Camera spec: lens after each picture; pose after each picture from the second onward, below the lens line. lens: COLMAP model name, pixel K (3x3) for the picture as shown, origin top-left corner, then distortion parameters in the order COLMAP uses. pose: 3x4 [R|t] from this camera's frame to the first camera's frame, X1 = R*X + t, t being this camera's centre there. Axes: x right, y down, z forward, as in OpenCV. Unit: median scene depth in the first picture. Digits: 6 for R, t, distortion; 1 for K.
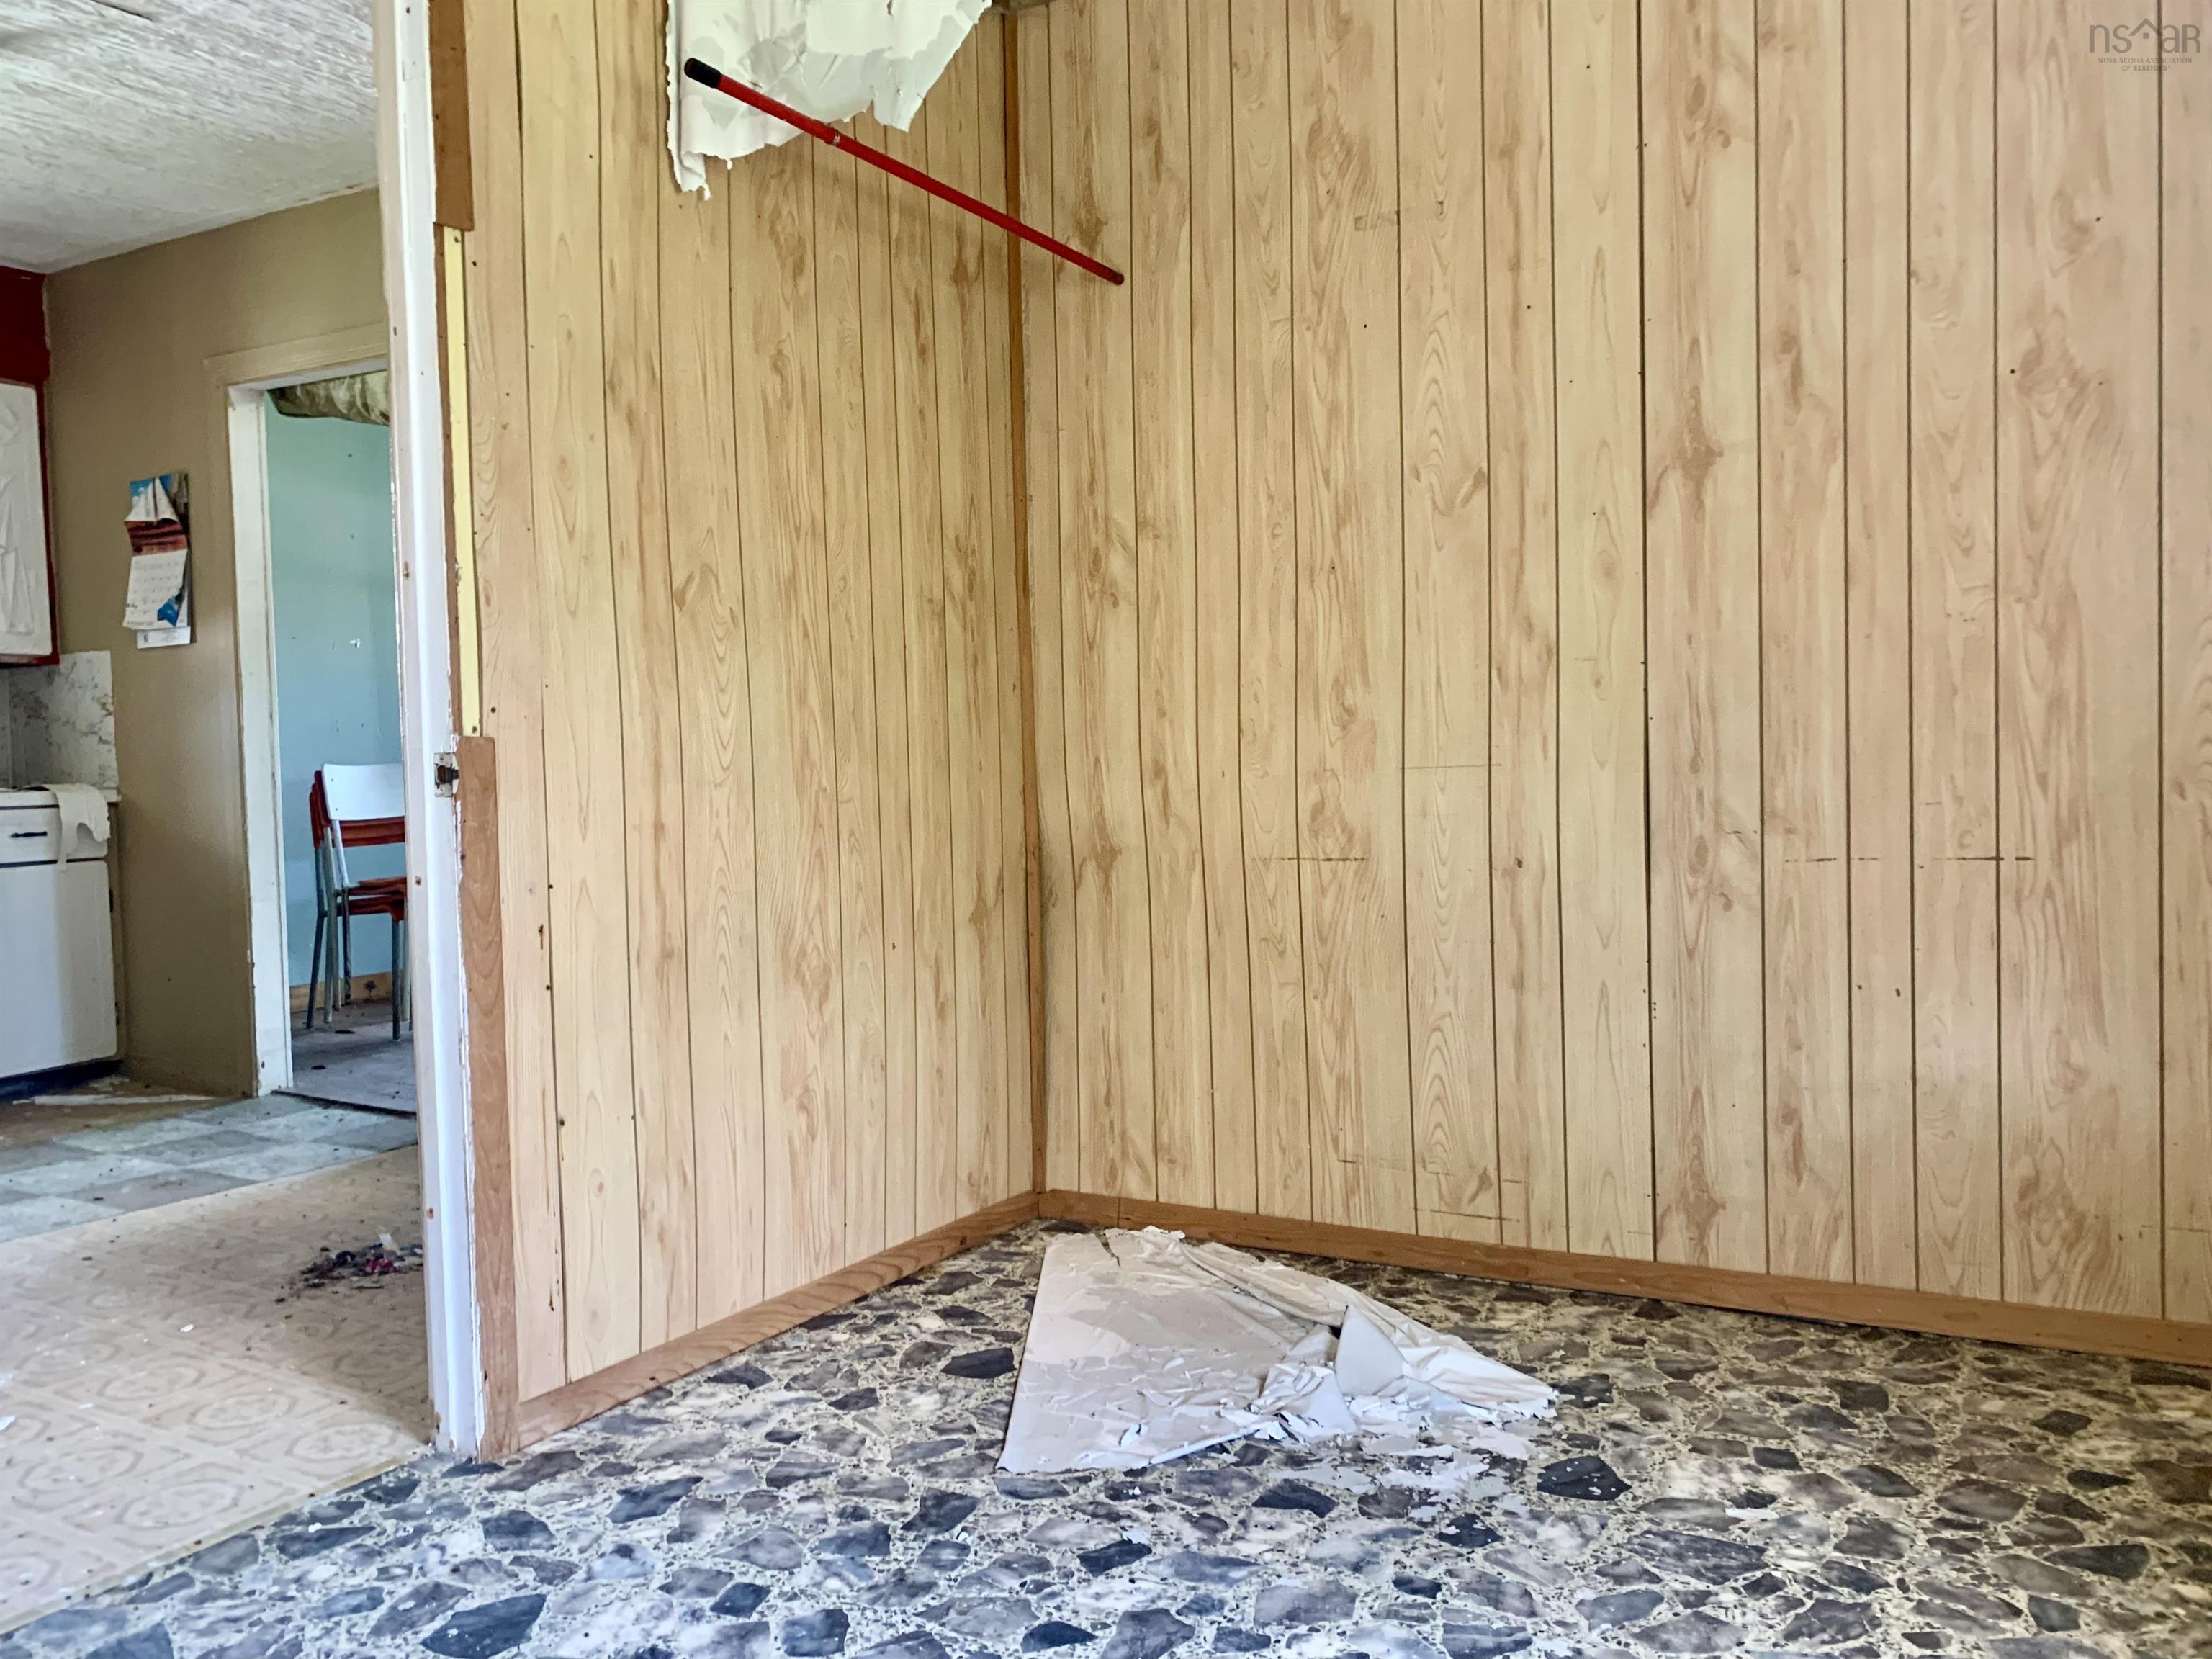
lens RADIAL K [[1679.9, 0, 1091.2], [0, 1679.9, 820.0], [0, 0, 1]] dist [0.015518, -0.008570]
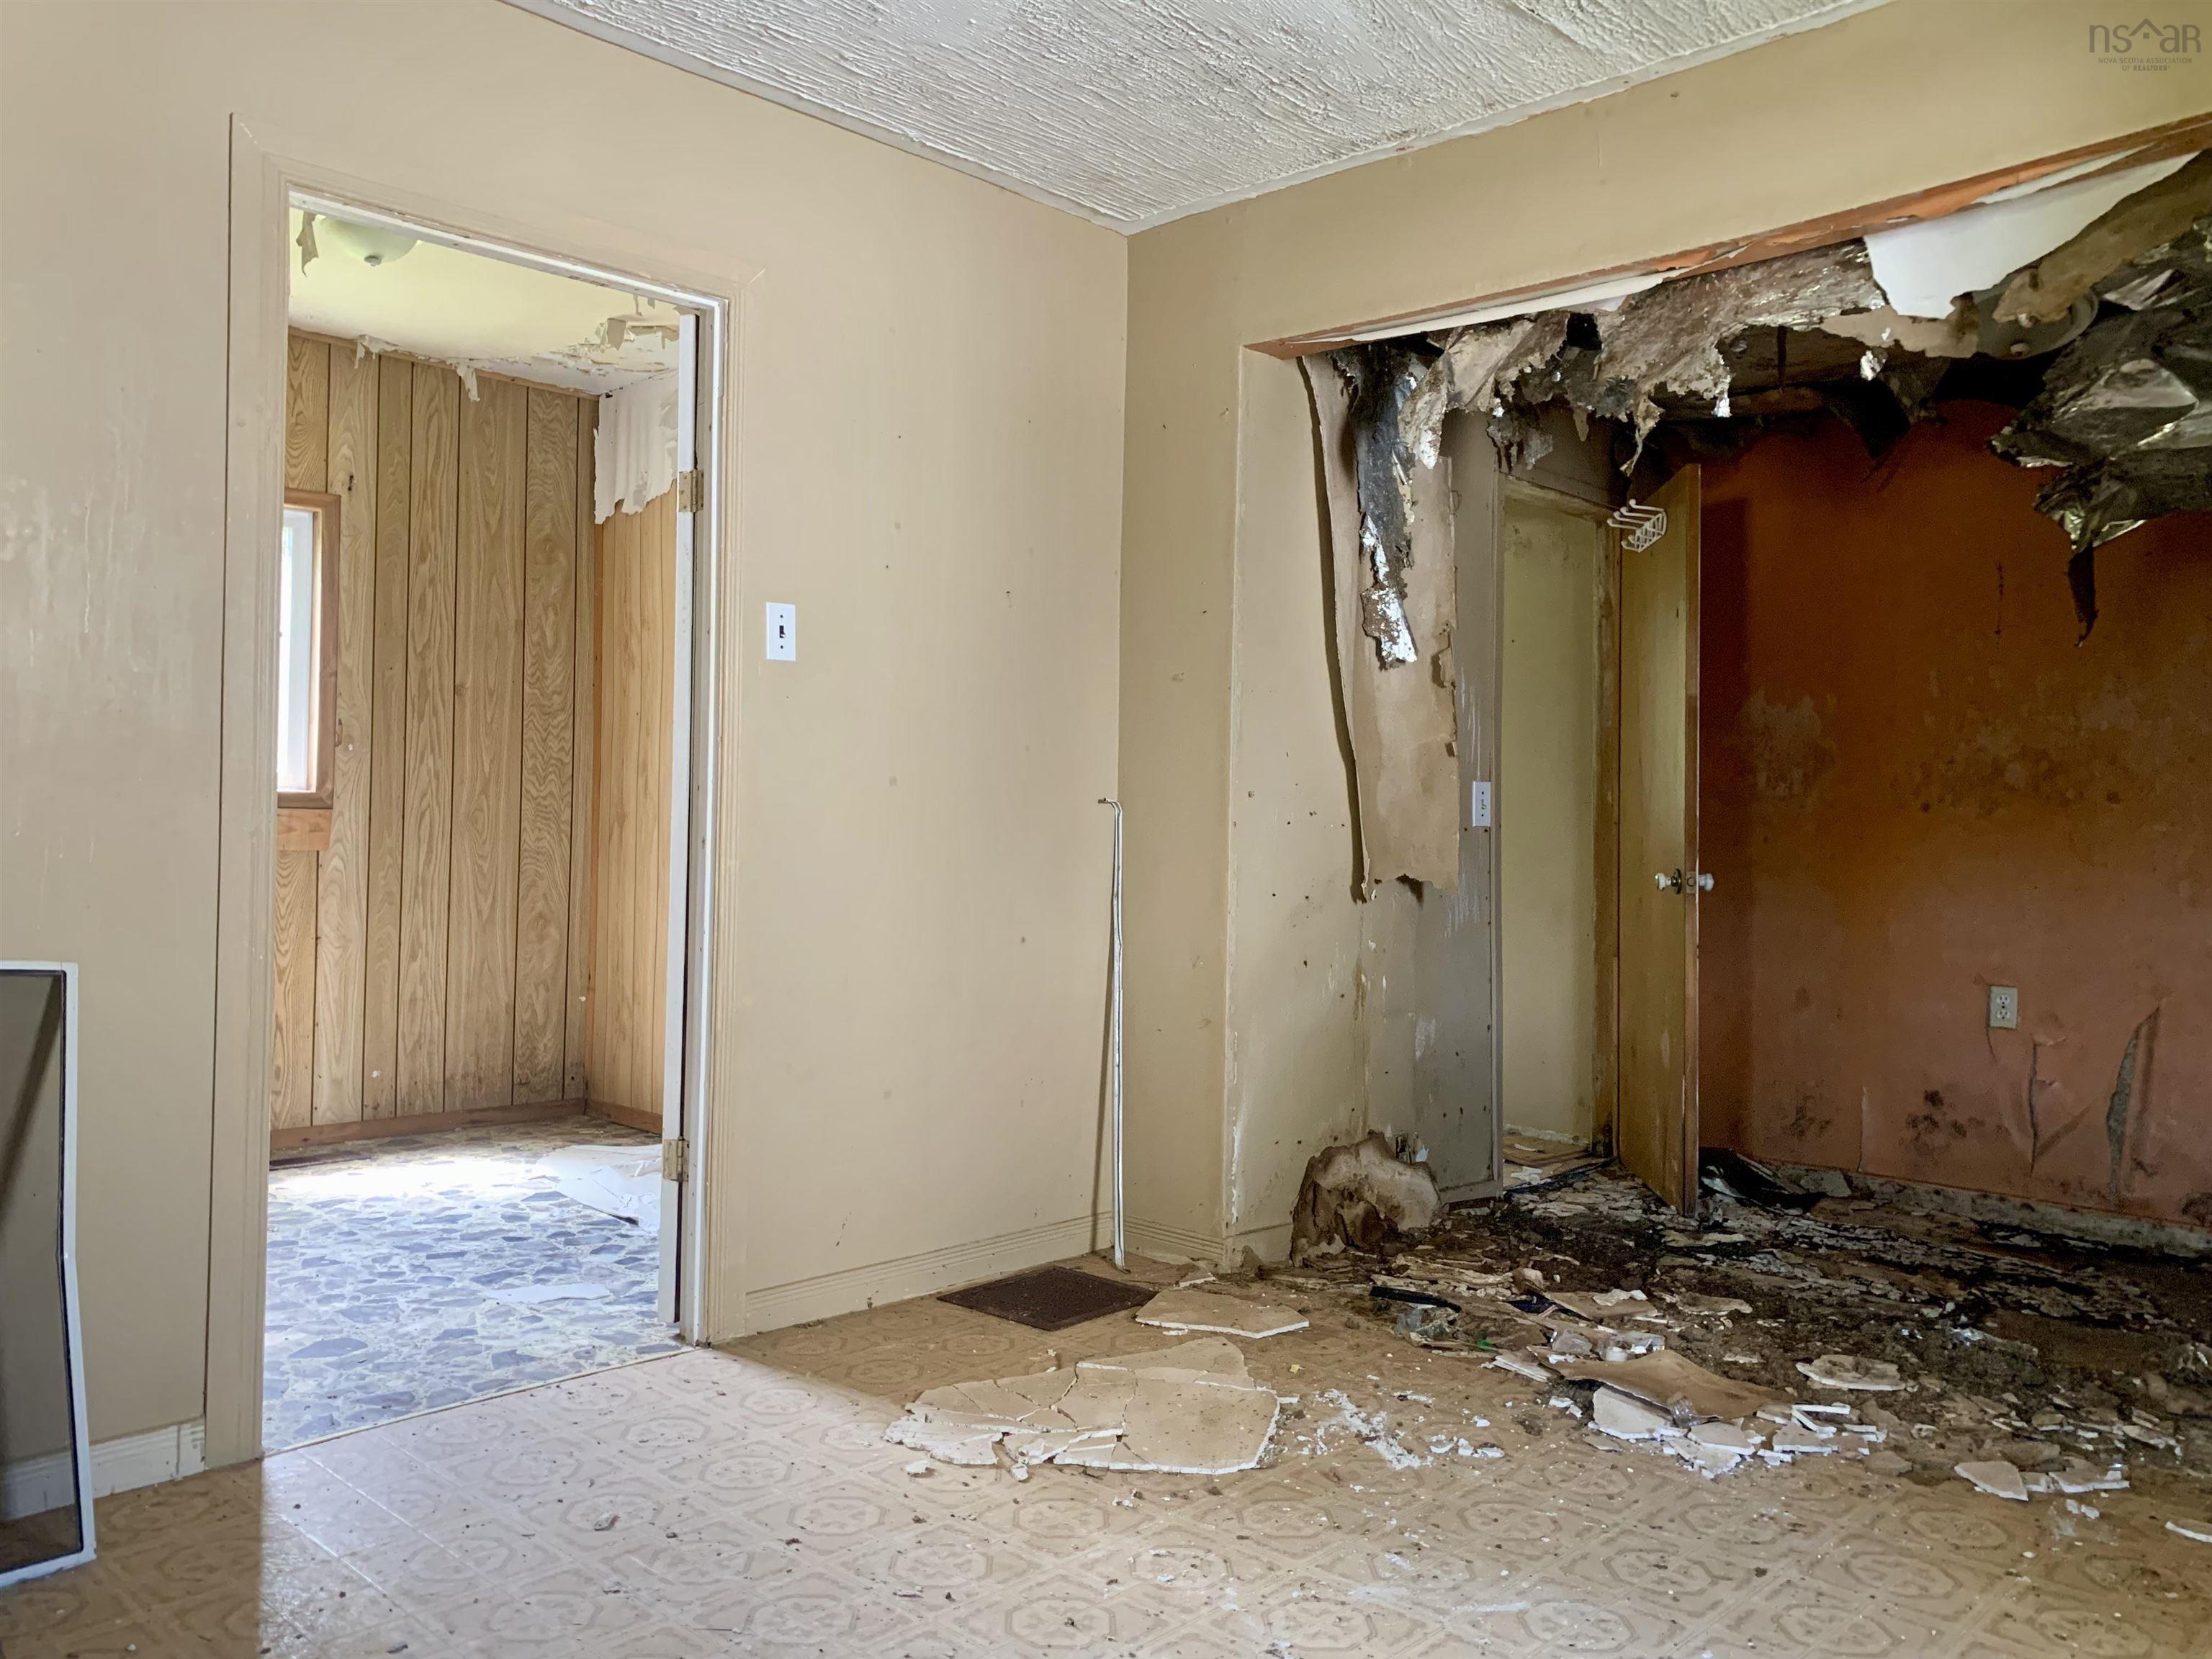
lens RADIAL K [[1679.9, 0, 1091.2], [0, 1679.9, 820.0], [0, 0, 1]] dist [0.015518, -0.008570]
pose [[-0.973158, 0.010620, 0.229894, -0.584752], [0.015767, 0.999664, 0.020560, -0.036272], [-0.229598, 0.023633, -0.972999, 0.956069]]
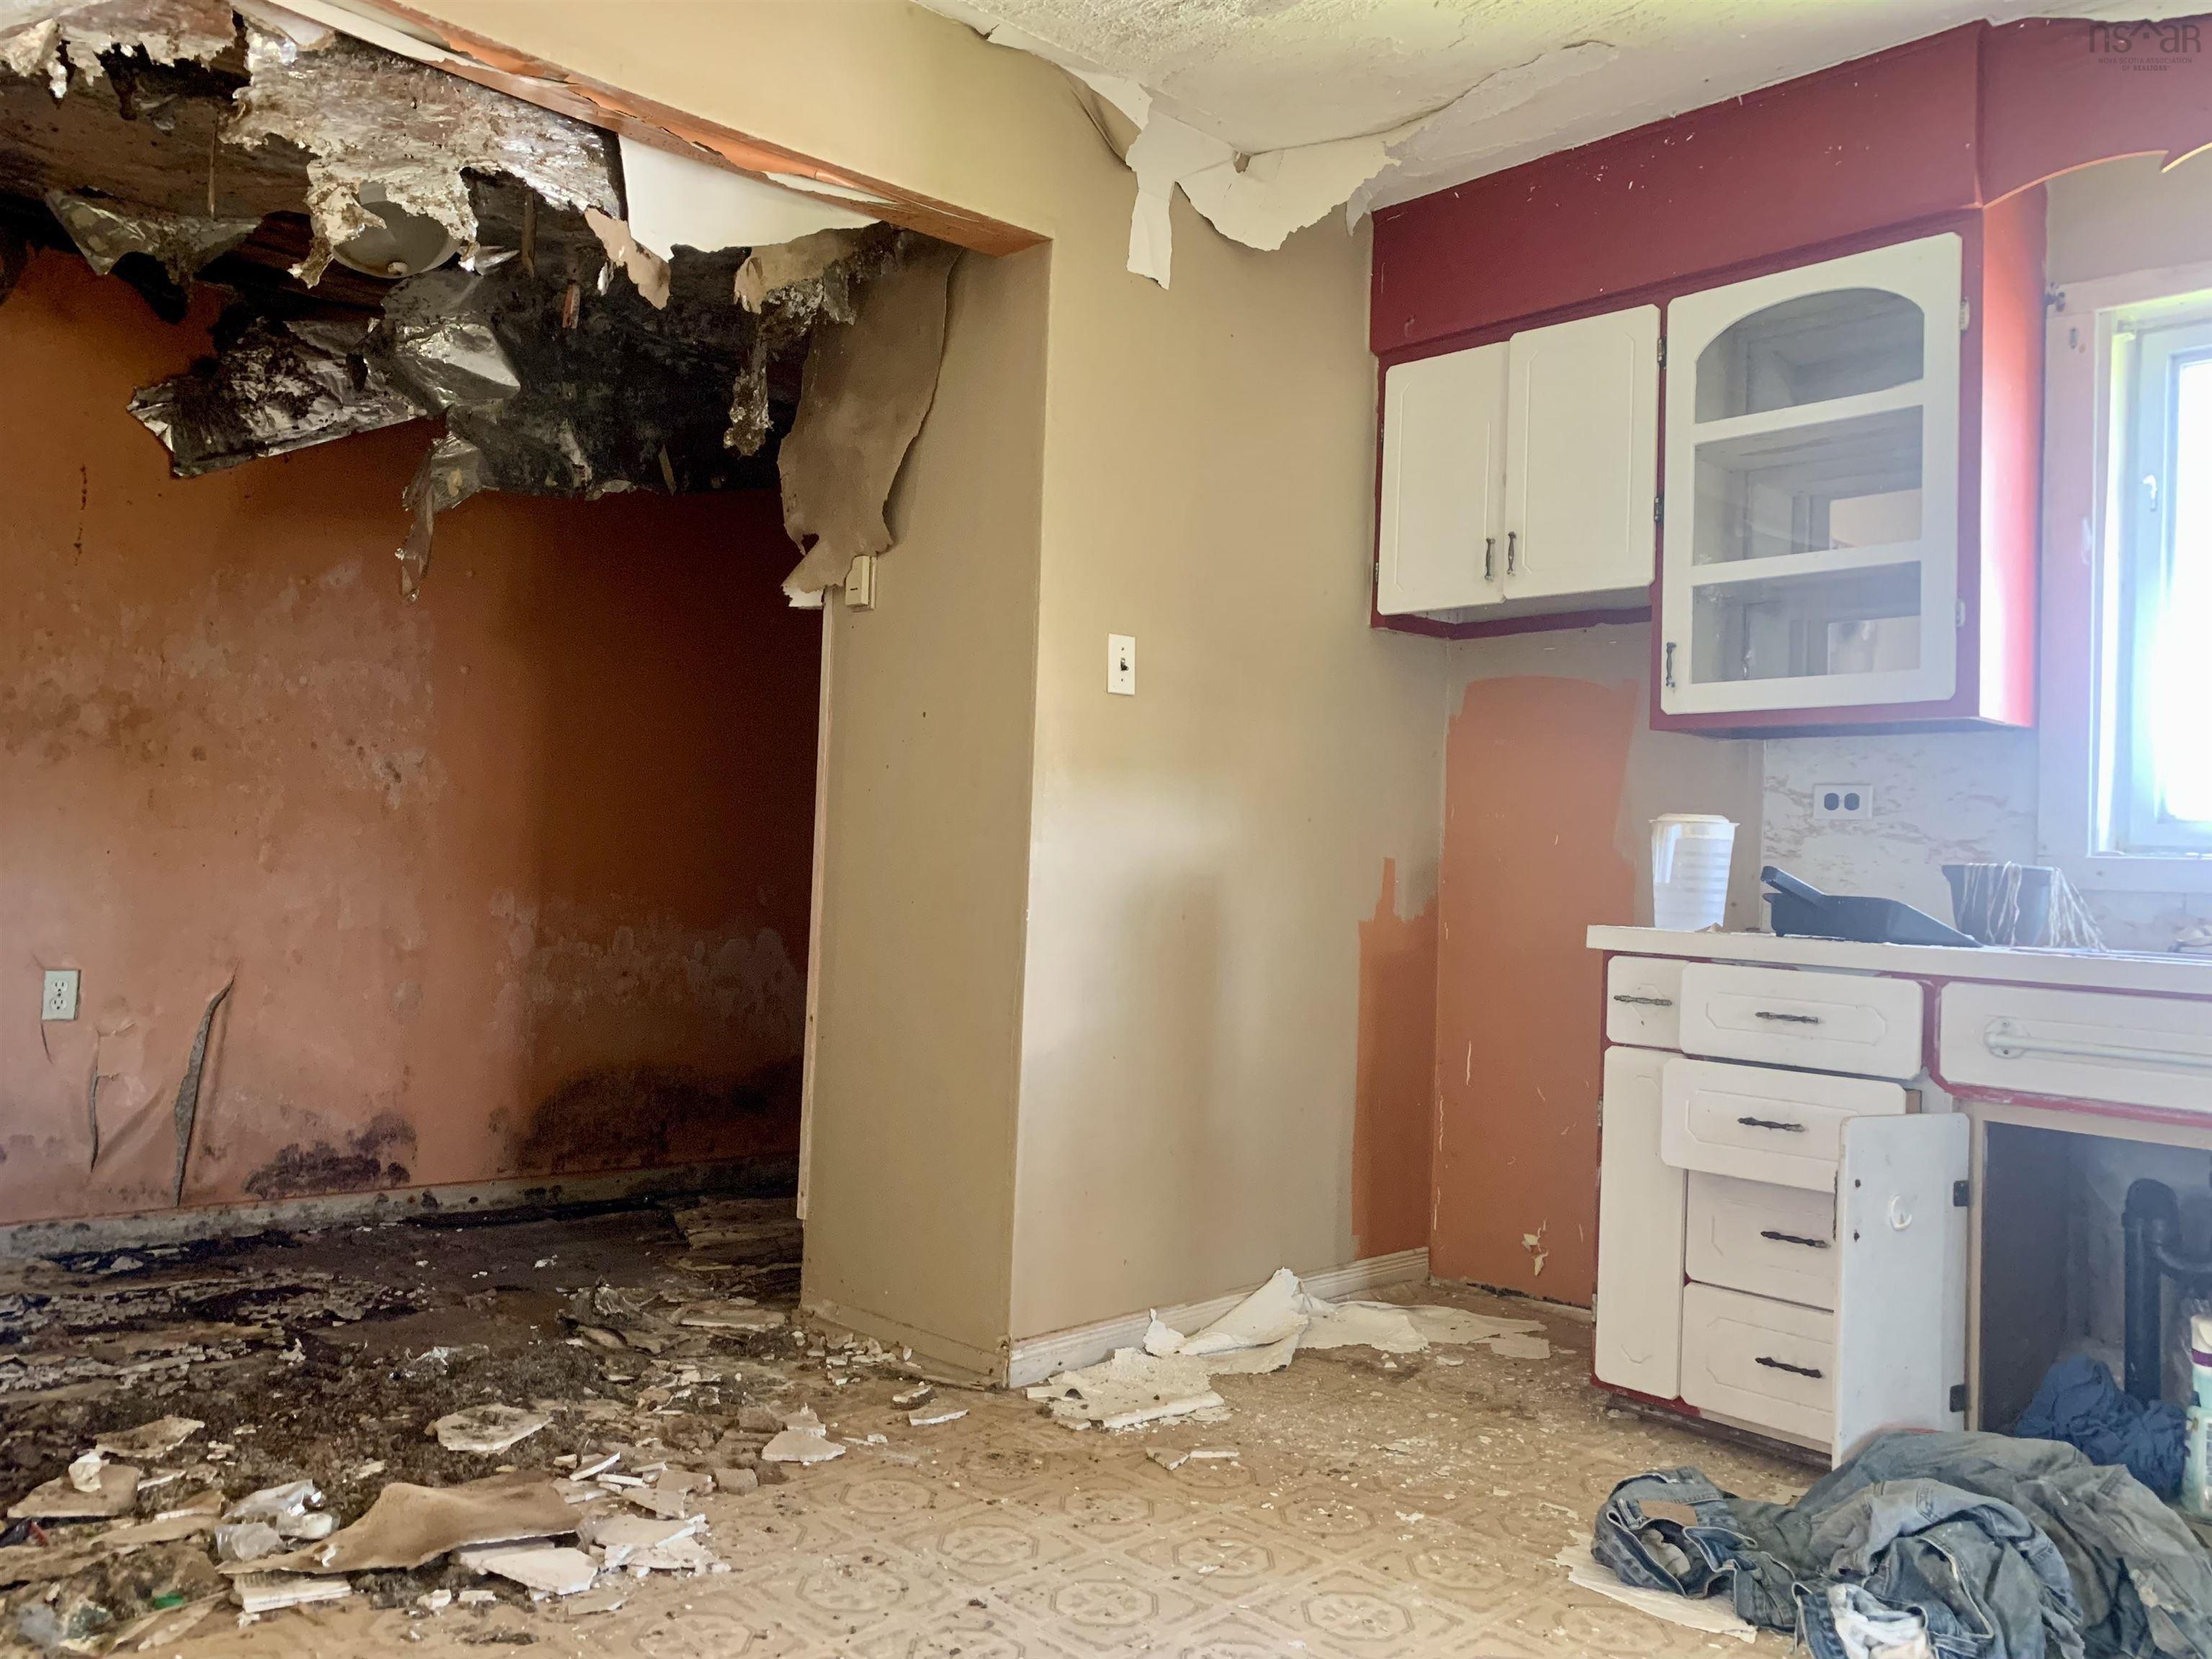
lens RADIAL K [[1679.9, 0, 1091.2], [0, 1679.9, 820.0], [0, 0, 1]] dist [0.015518, -0.008570]
pose [[-0.270803, -0.012851, -0.962549, -0.218827], [-0.069665, 0.997551, 0.006281, -0.023630], [0.960111, 0.068757, -0.271035, 0.577823]]
